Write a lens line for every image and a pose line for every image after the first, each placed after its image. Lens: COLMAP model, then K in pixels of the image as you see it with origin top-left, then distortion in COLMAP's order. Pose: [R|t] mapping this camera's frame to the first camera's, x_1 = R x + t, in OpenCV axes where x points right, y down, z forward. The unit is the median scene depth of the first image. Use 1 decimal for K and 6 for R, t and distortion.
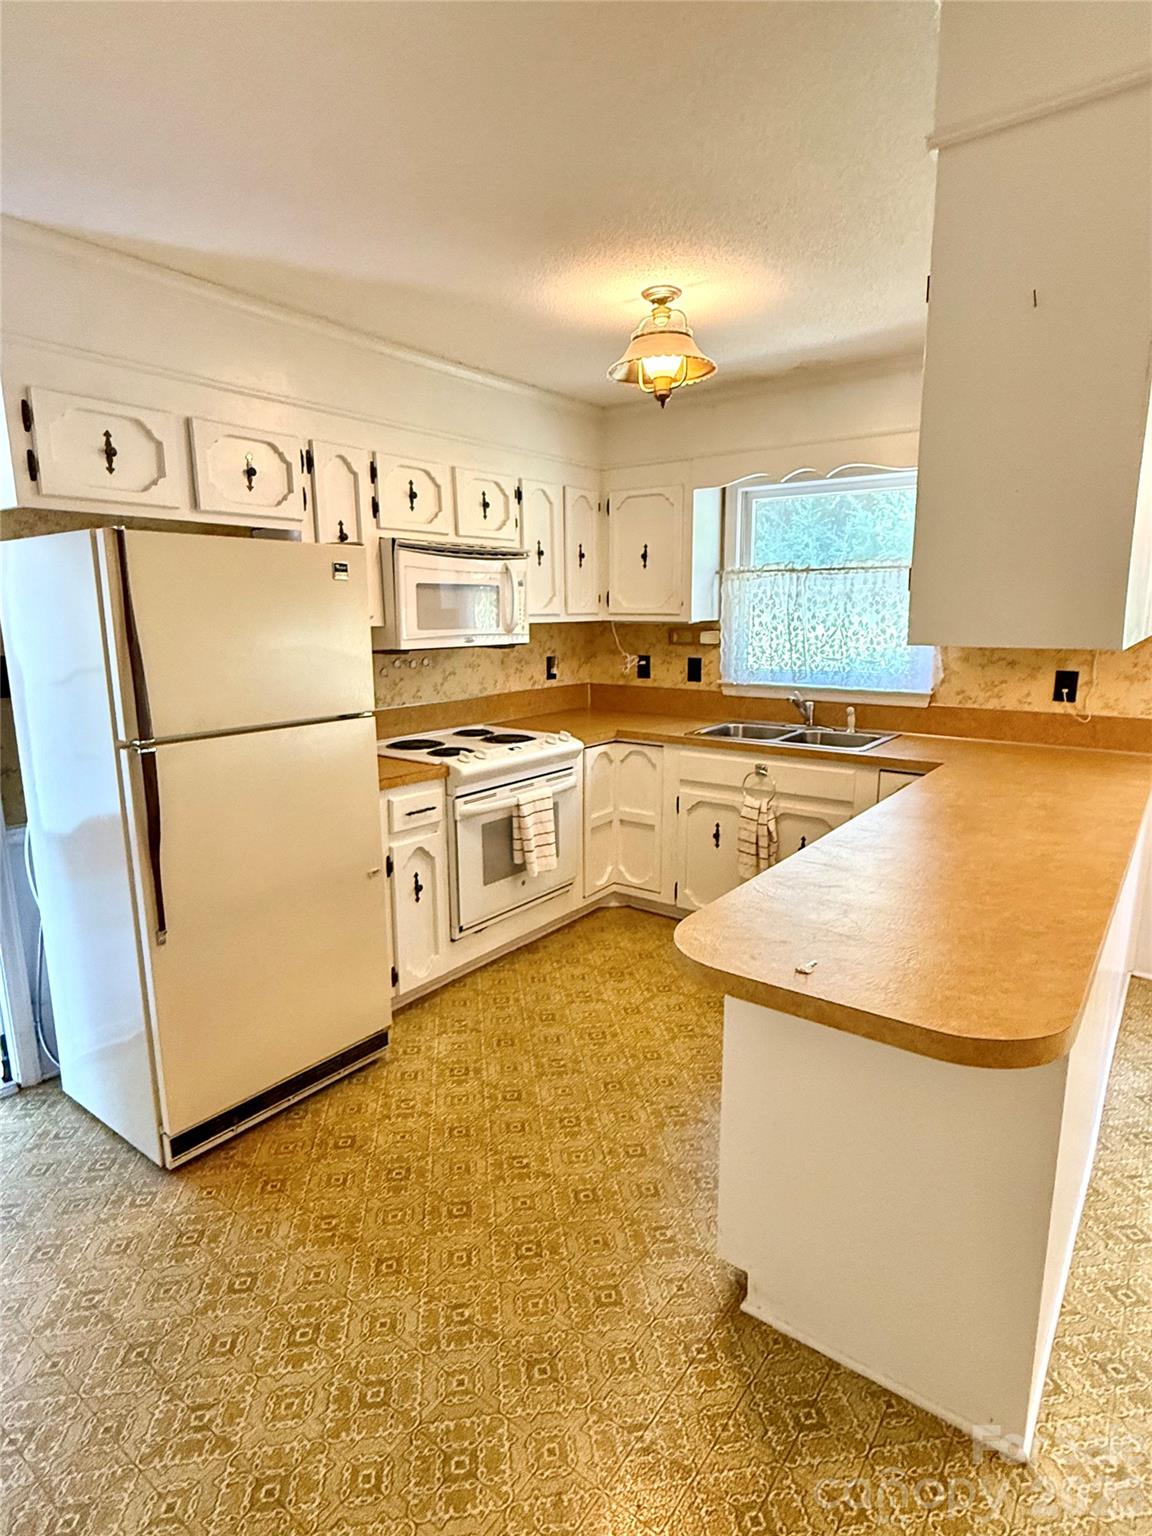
lens RADIAL K [[832.7, 0, 581.8], [0, 832.7, 767.0], [0, 0, 1]] dist [0.012261, -0.002810]
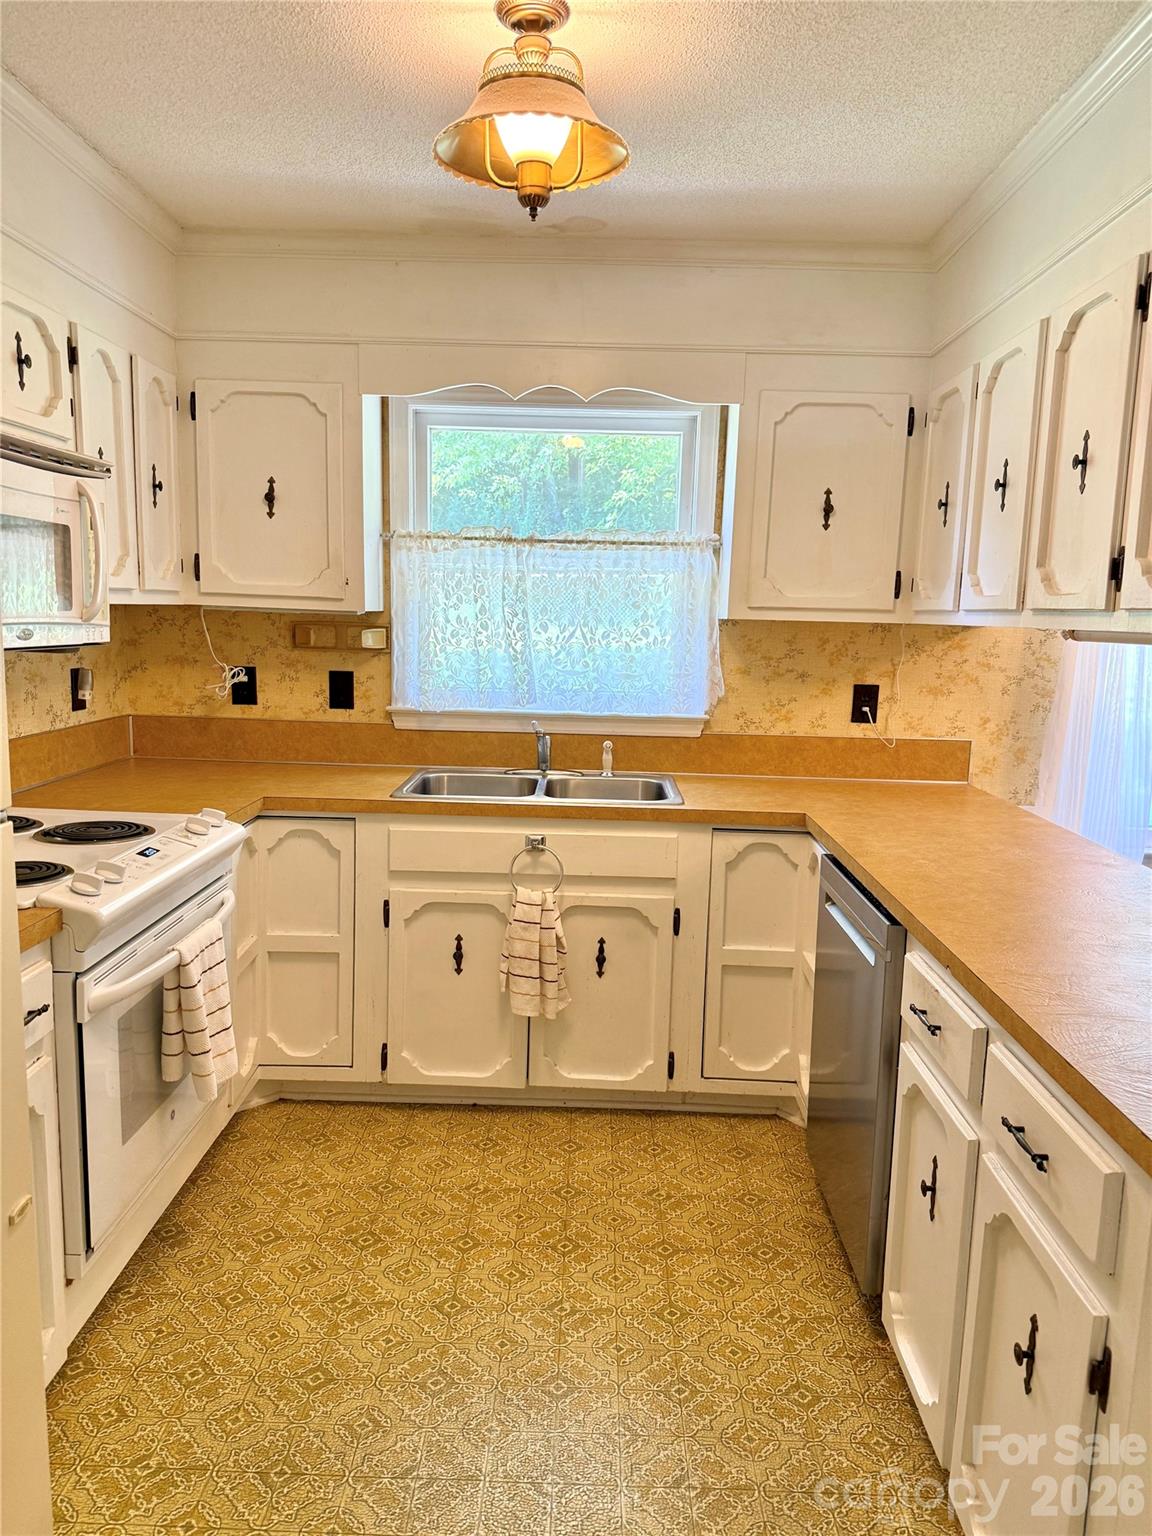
lens RADIAL K [[1075.4, 0, 568.8], [0, 1075.4, 775.9], [0, 0, 1]] dist [0.071988, -0.079817]
pose [[0.813958, -0.061460, 0.577664, -0.250583], [0.080921, 0.996689, -0.007980, -0.041979], [-0.575260, 0.053240, 0.816236, 0.319421]]
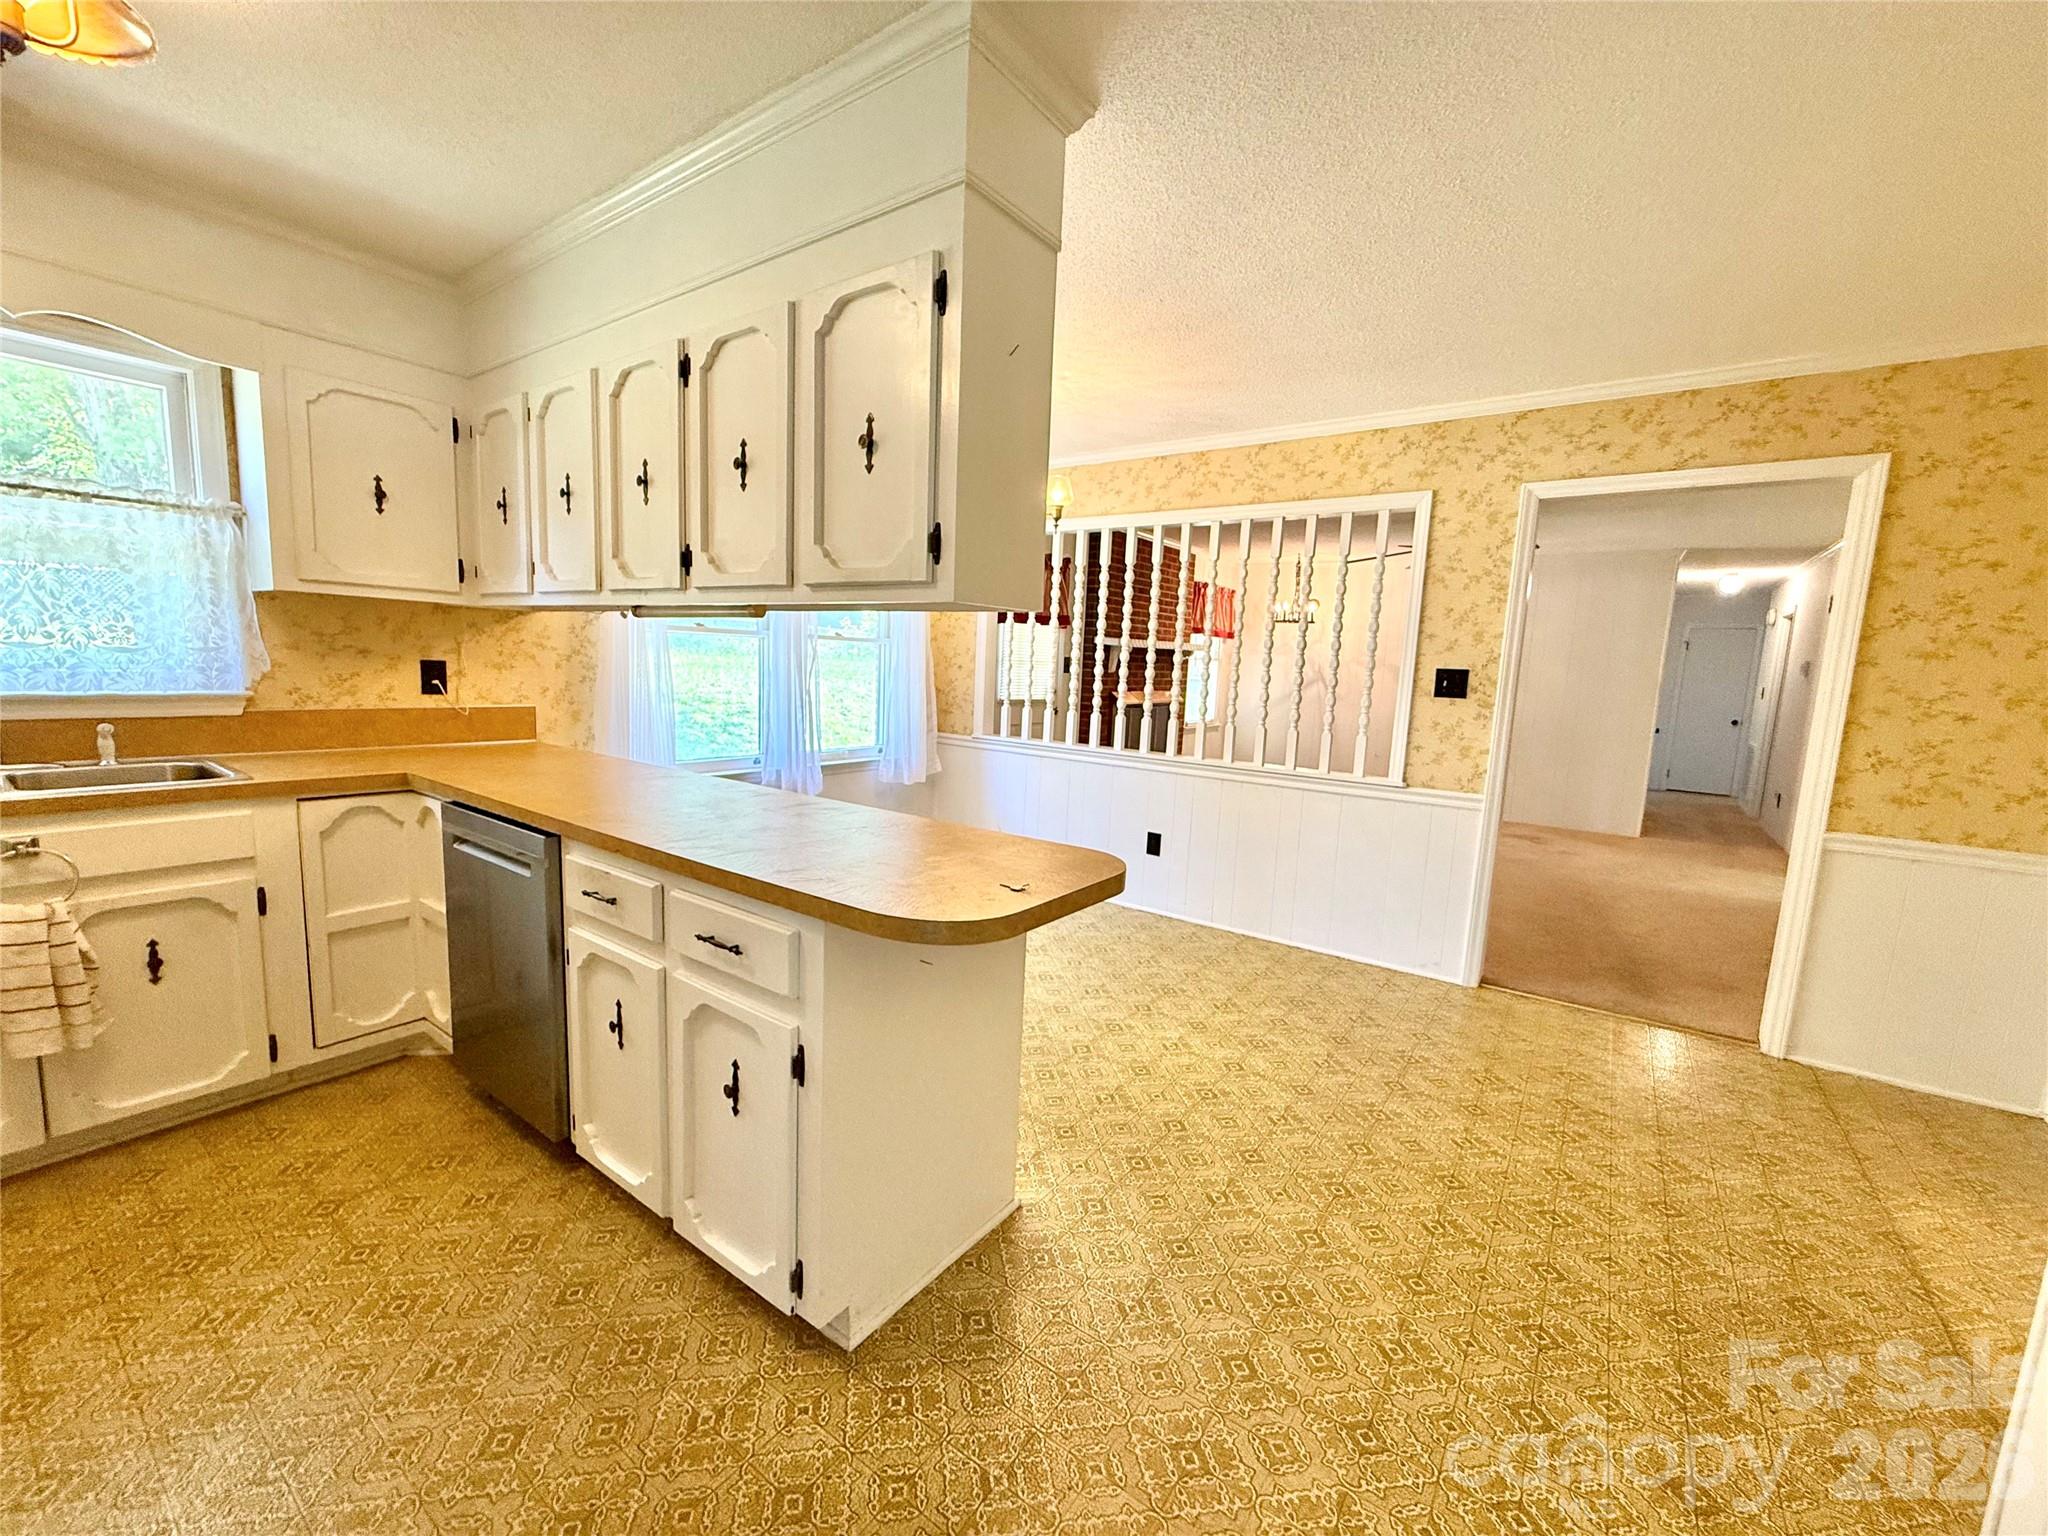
lens RADIAL K [[820.7, 0, 1011.4], [0, 820.7, 768.6], [0, 0, 1]] dist [0.001169, 0.000917]
pose [[-0.009349, -0.125966, 0.991991, -0.312457], [0.147824, 0.980960, 0.125958, -0.019502], [-0.988969, 0.147818, 0.009450, 0.388060]]
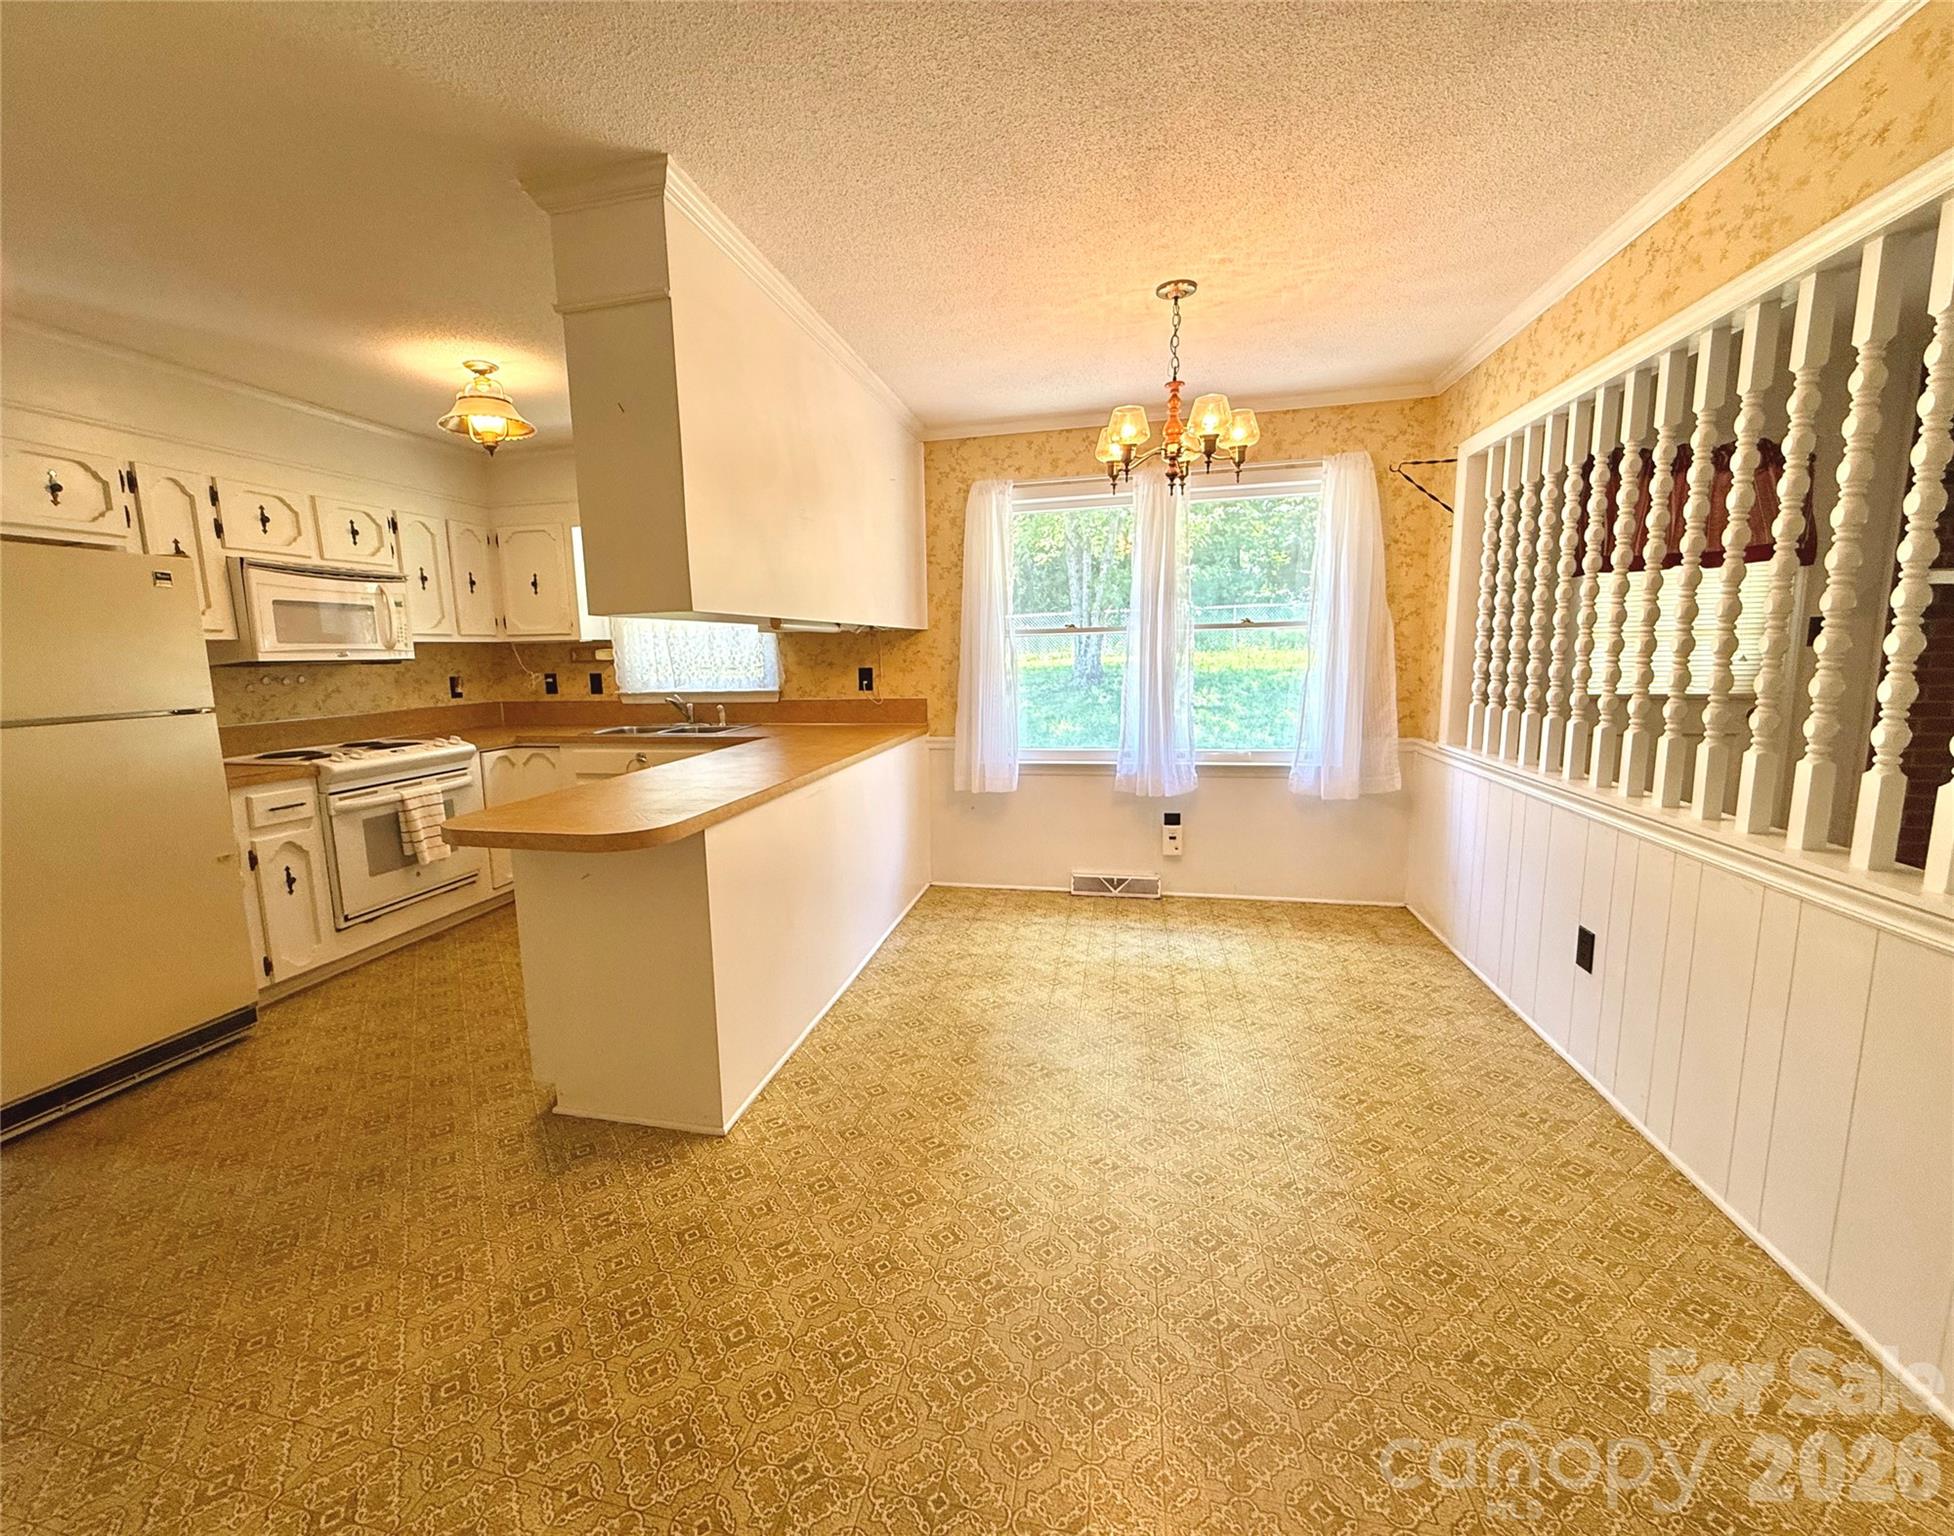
lens RADIAL K [[813.9, 0, 927.1], [0, 813.9, 769.1], [0, 0, 1]] dist [-0.000765, 0.000235]
pose [[0.920967, -0.072952, 0.382750, 0.150362], [0.093068, 0.995069, -0.034281, 0.103753], [-0.378361, 0.067194, 0.923216, -0.254728]]
